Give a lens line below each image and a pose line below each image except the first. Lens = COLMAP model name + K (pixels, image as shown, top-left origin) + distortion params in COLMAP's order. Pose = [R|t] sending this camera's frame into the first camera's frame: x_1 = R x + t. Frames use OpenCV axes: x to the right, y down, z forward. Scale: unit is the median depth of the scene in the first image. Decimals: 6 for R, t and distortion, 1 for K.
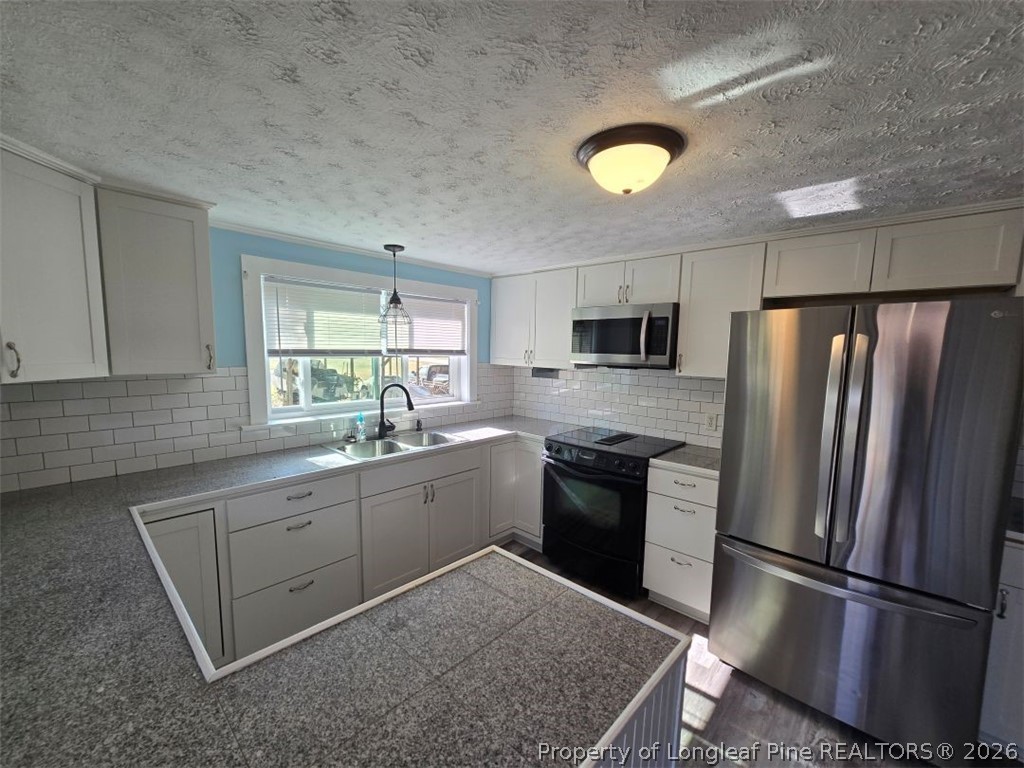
lens RADIAL K [[417.1, 0, 510.3], [0, 417.1, 396.9], [0, 0, 1]] dist [-0.002581, 0.000308]
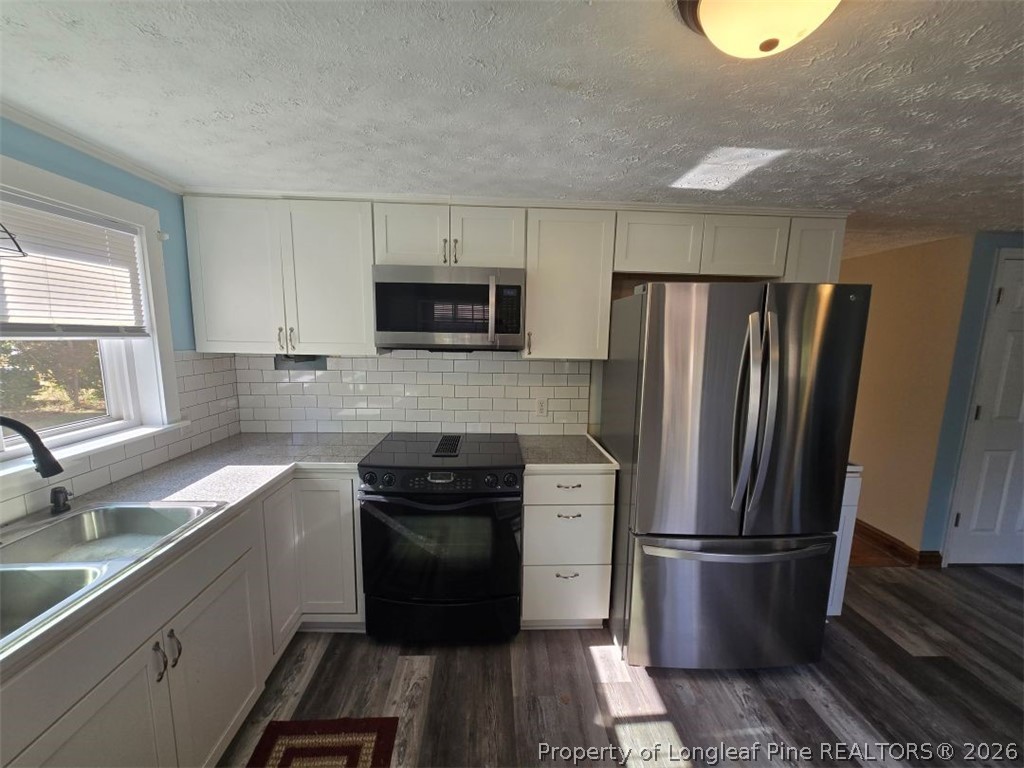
lens RADIAL K [[417.1, 0, 510.3], [0, 417.1, 396.9], [0, 0, 1]] dist [-0.002581, 0.000308]
pose [[0.703830, -0.113685, 0.701213, -0.197206], [0.077423, 0.993507, 0.083361, -0.042398], [-0.706137, -0.004382, 0.708062, 0.394143]]
